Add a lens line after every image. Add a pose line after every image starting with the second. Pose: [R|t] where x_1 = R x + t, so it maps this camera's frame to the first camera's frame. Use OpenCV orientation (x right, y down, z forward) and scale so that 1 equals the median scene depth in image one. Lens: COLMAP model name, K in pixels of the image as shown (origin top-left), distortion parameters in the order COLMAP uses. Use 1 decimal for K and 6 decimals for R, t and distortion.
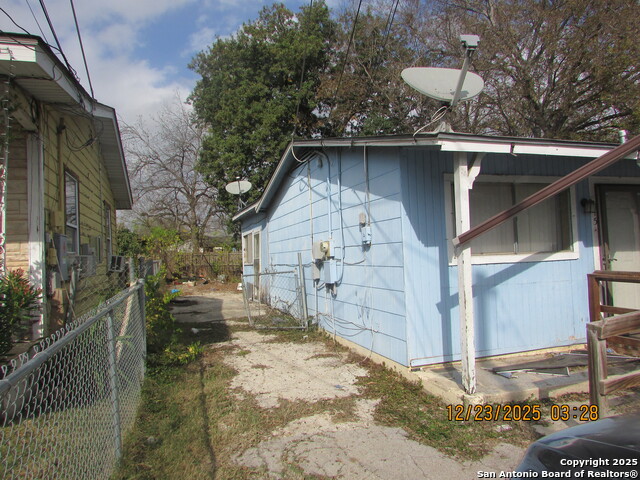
lens RADIAL K [[449.3, 0, 322.6], [0, 449.3, 241.8], [0, 0, 1]] dist [-0.041025, 0.029298]
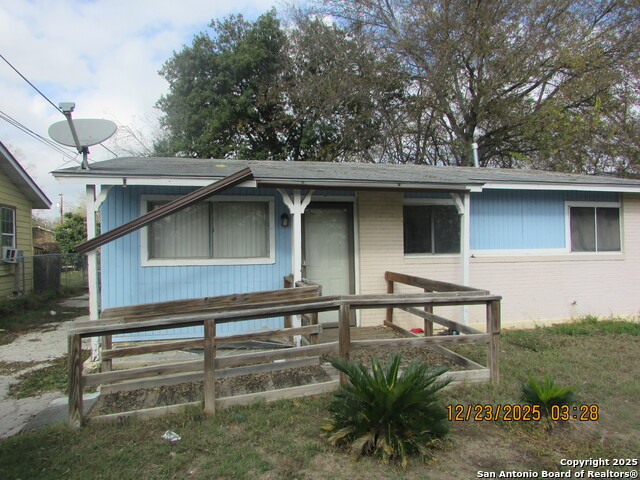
lens RADIAL K [[449.3, 0, 317.2], [0, 449.3, 238.9], [0, 0, 1]] dist [-0.041025, 0.029298]
pose [[0.996630, 0.022712, -0.078825, 0.381852], [-0.022119, 0.999720, 0.008389, -0.020189], [0.078993, -0.006618, 0.996853, -0.102450]]
